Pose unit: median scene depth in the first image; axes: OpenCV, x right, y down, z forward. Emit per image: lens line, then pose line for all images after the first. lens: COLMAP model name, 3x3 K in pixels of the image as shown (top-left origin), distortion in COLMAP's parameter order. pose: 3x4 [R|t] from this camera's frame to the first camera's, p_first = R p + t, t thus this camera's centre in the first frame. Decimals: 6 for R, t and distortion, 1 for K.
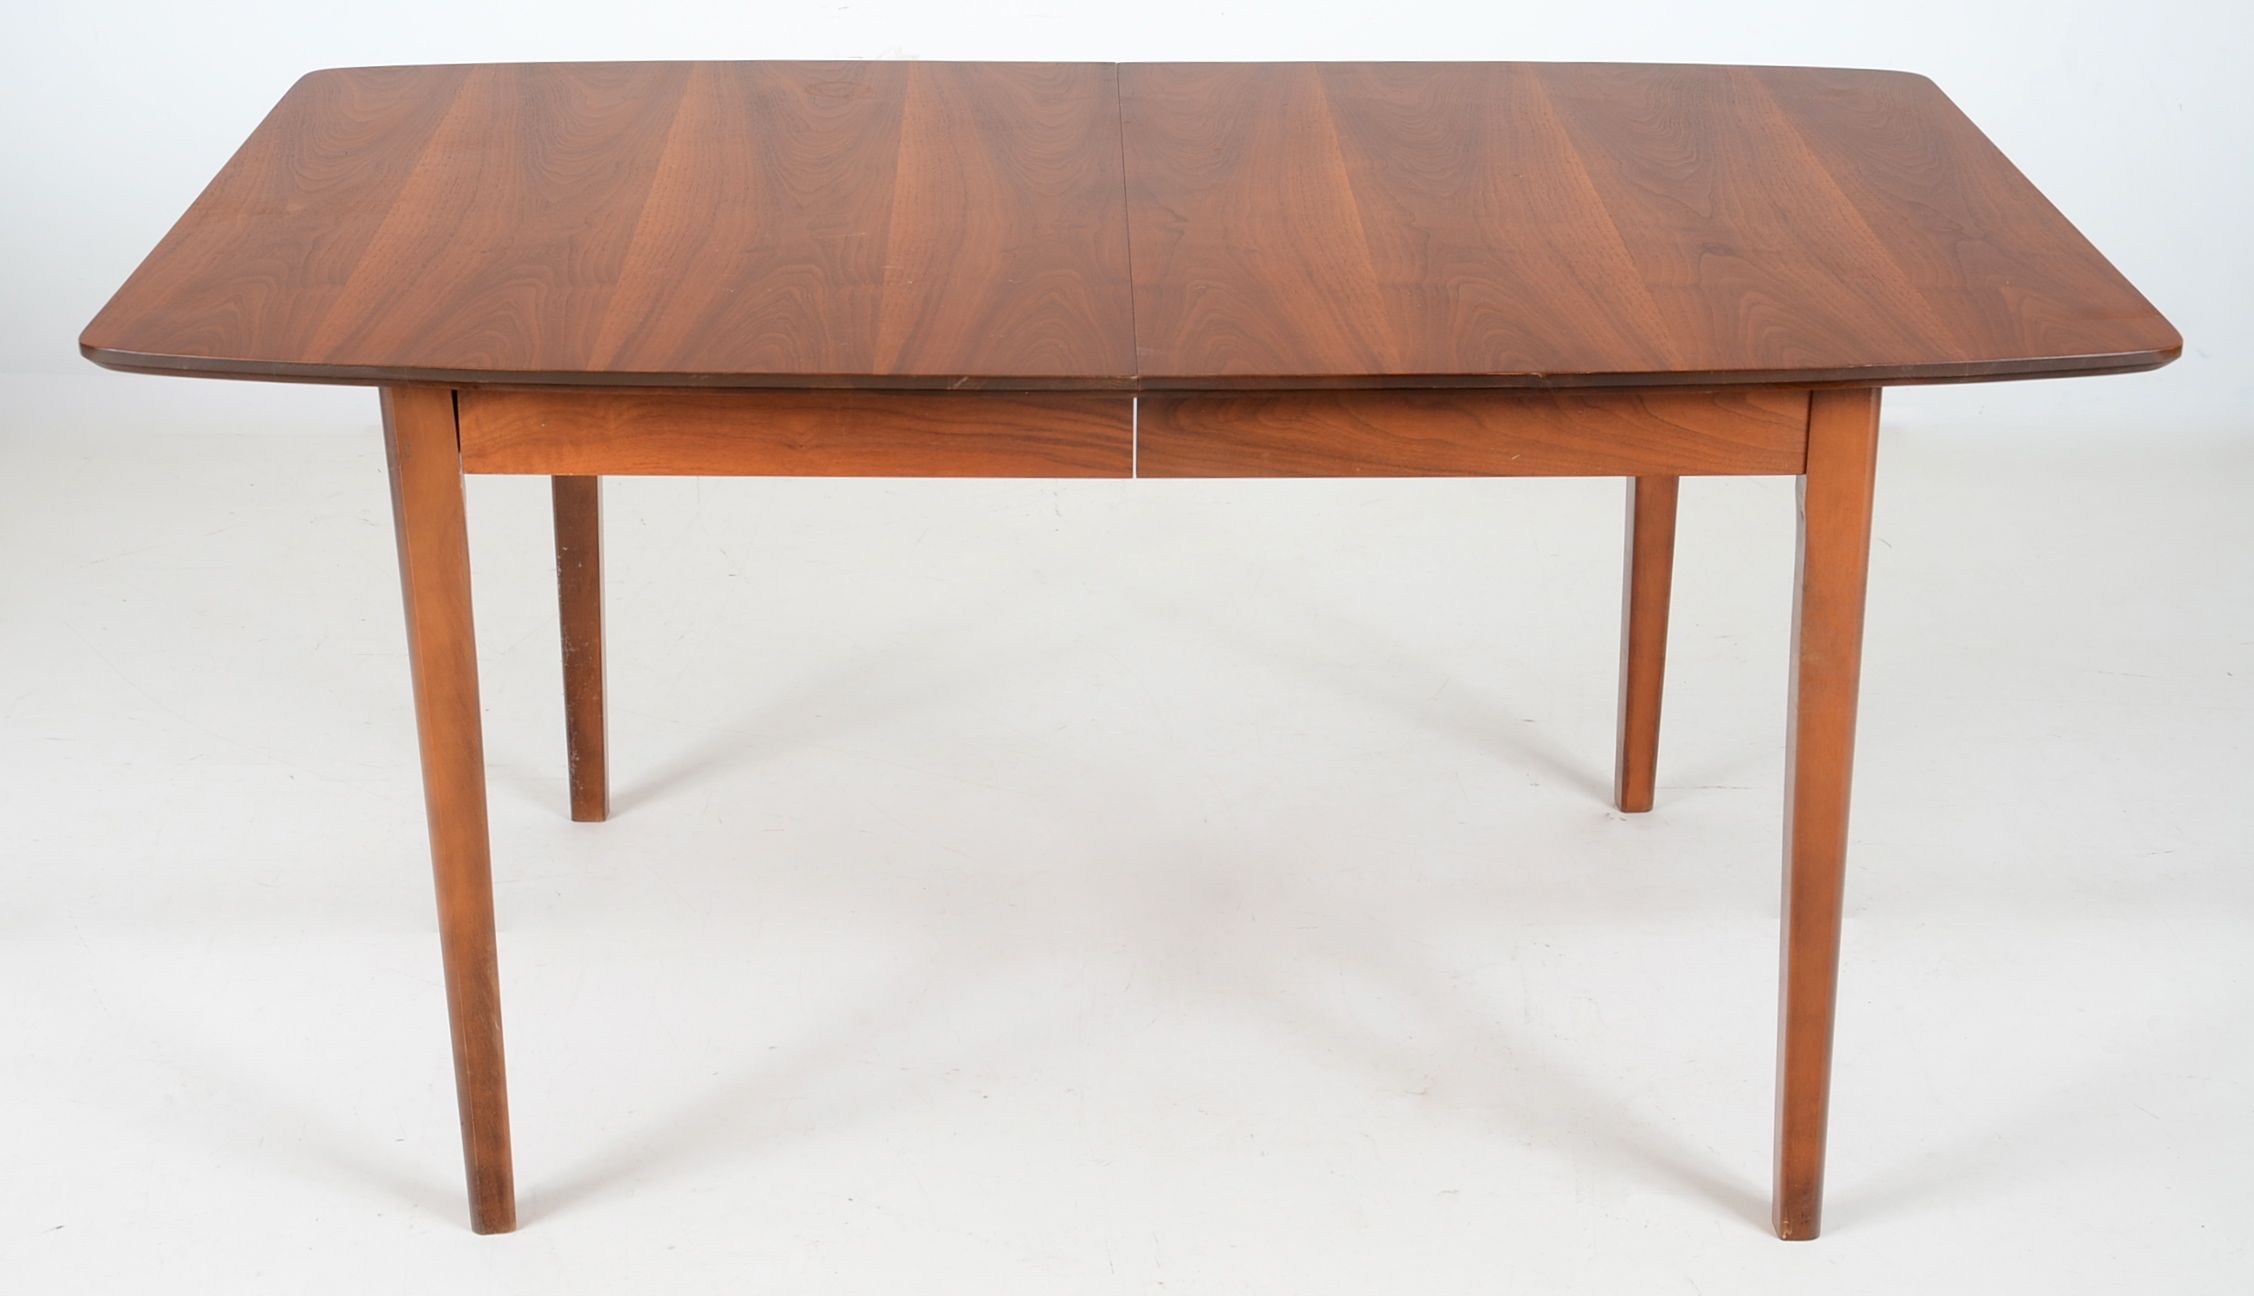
lens RADIAL K [[3416.8, 0, 1110.5], [0, 3416.8, 724.9], [0, 0, 1]] dist [0.100049, -0.012489]
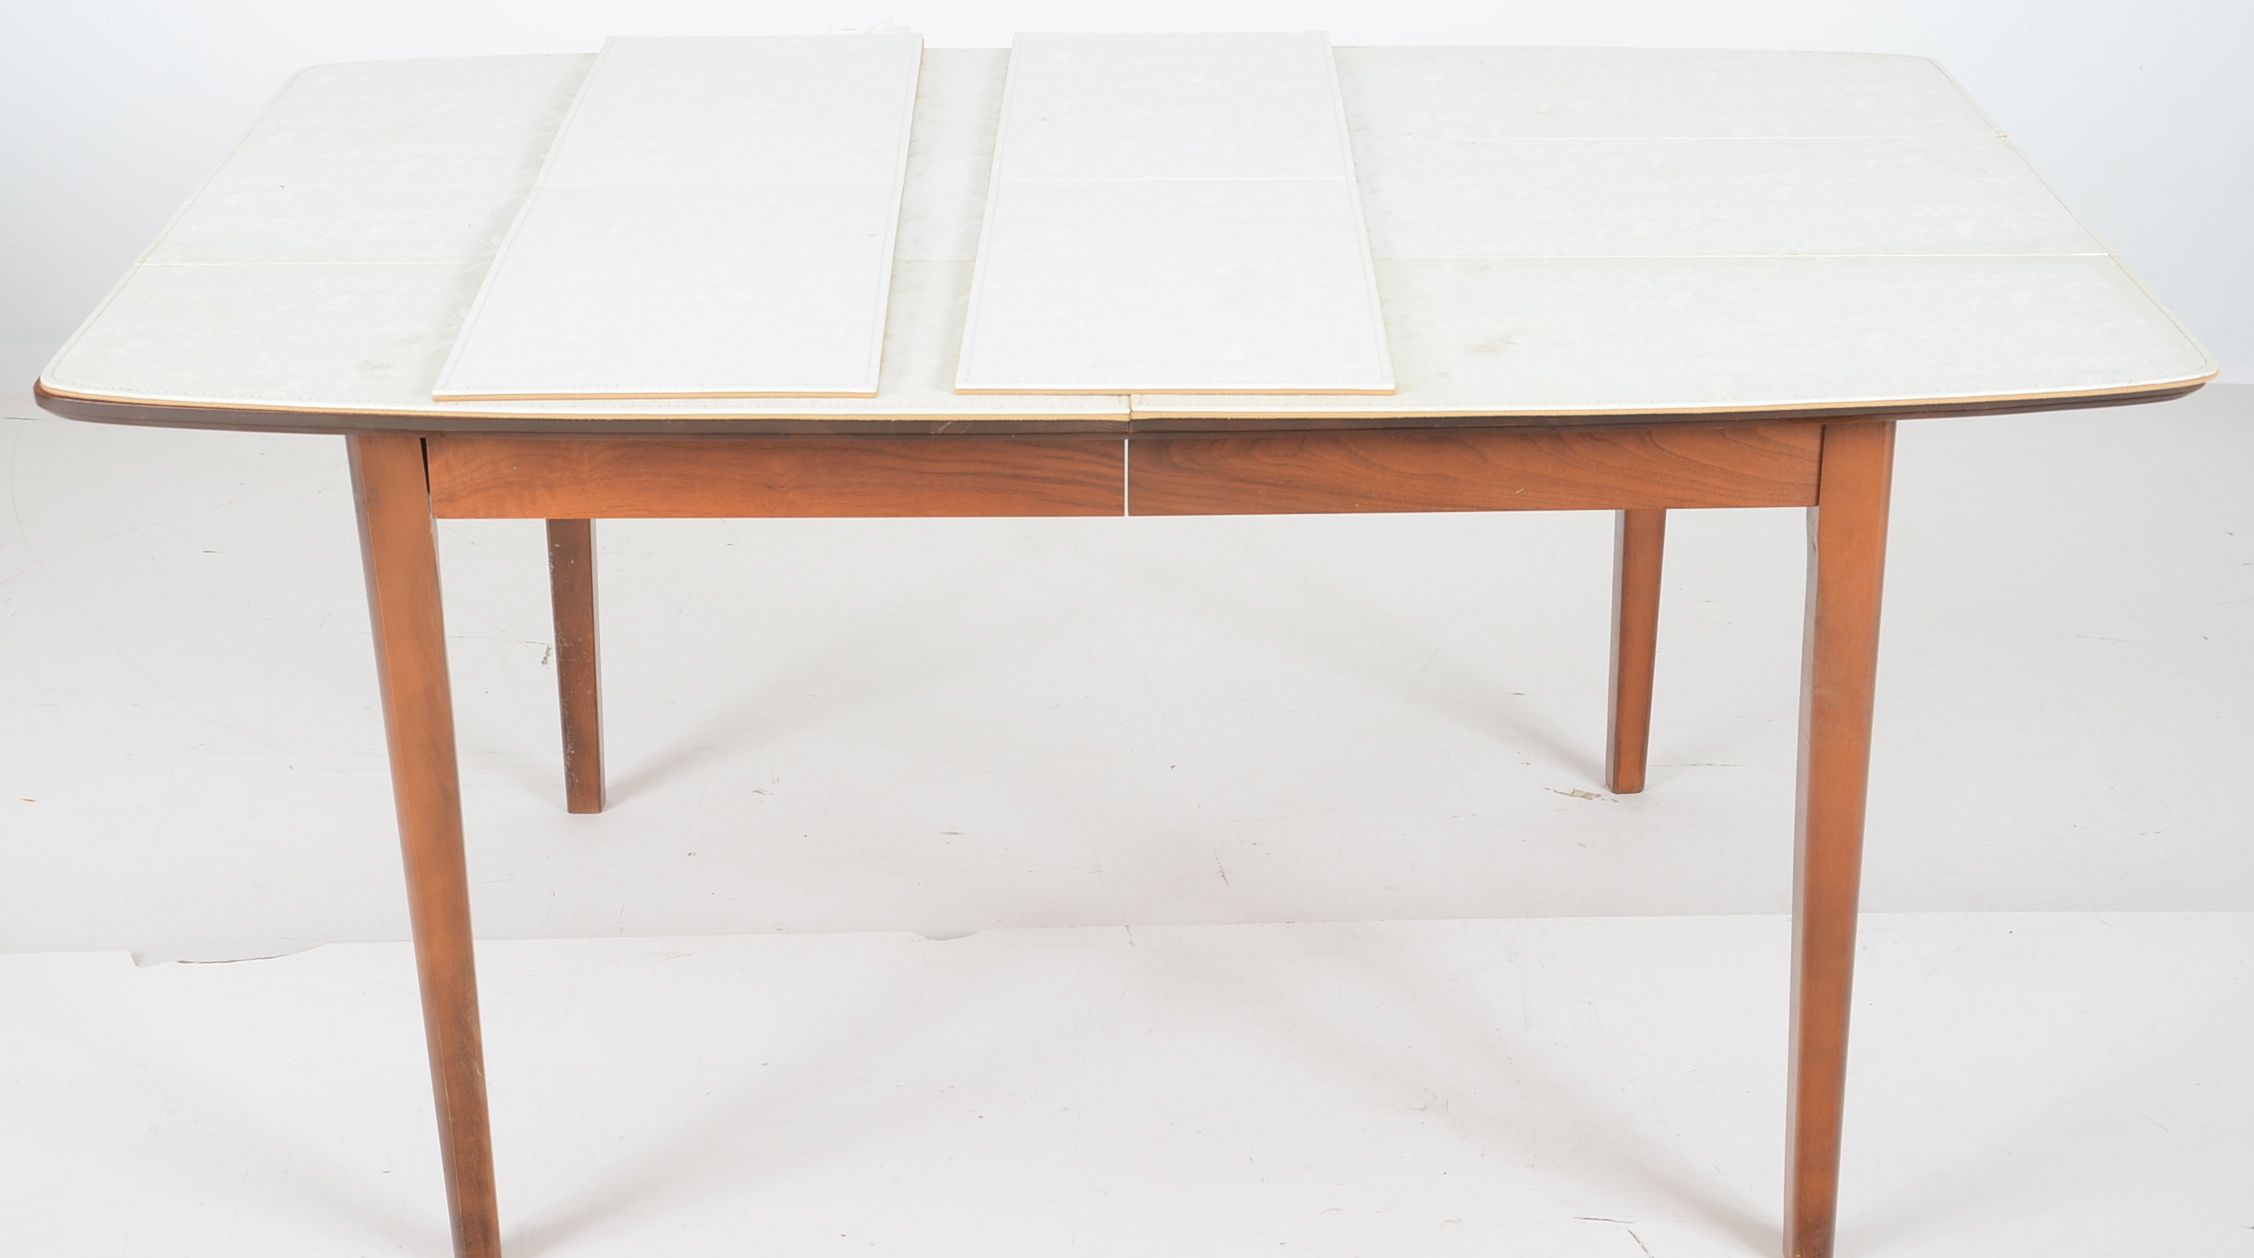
lens RADIAL K [[3189.7, 0, 1105.1], [0, 3189.7, 627.8], [0, 0, 1]] dist [0.058476, 0.052286]
pose [[0.999959, -0.008993, 0.000374, 0.000386], [0.008990, 0.999939, 0.006474, -0.045920], [-0.000432, -0.006470, 0.999979, 0.095093]]
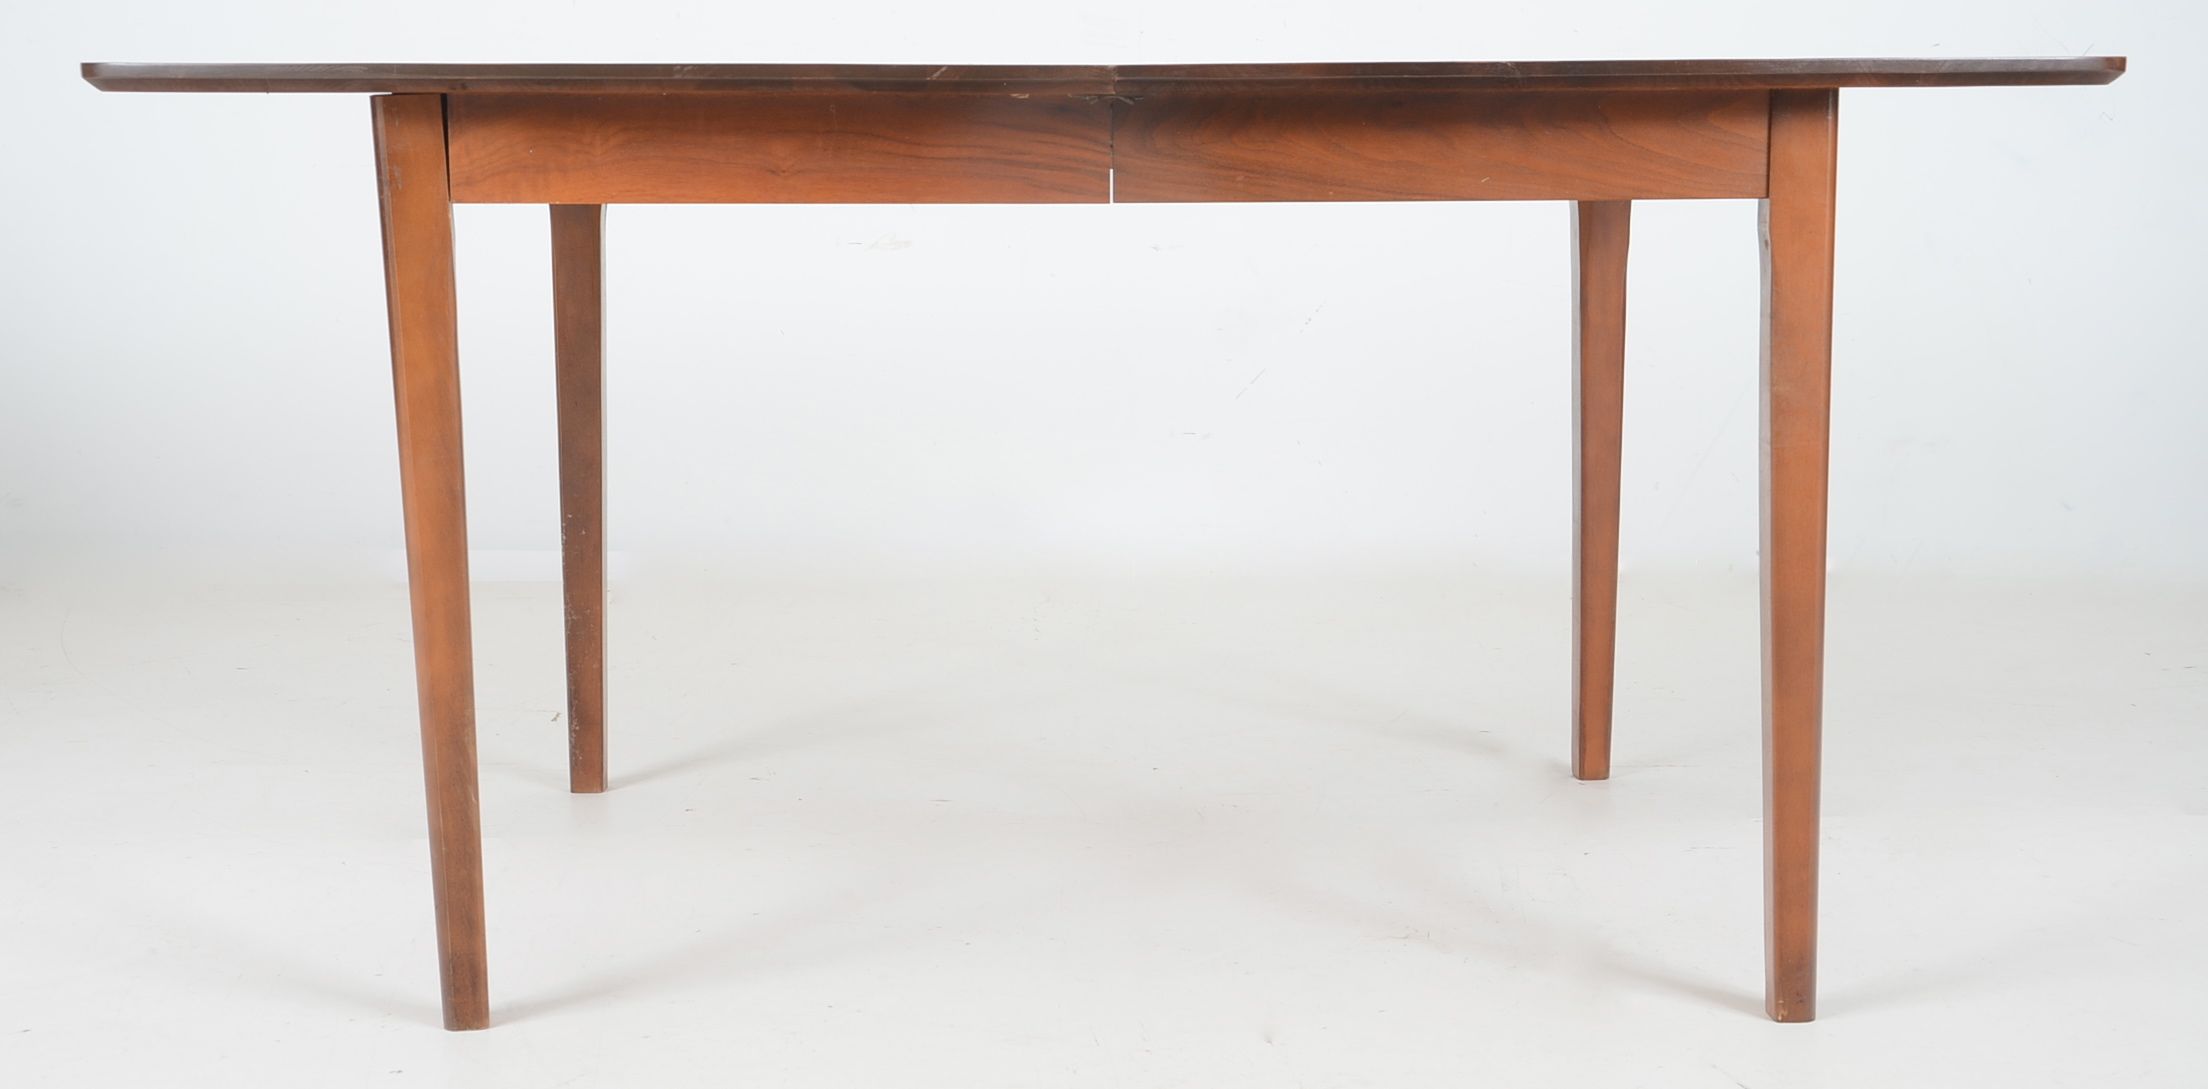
lens RADIAL K [[2954.5, 0, 1104.0], [0, 2954.5, 544.5], [0, 0, 1]] dist [0.020963, 0.029837]
pose [[0.999926, -0.009097, 0.008133, -0.003338], [0.010528, 0.980129, -0.198081, 0.199345], [-0.006169, 0.198151, 0.980152, 0.157317]]
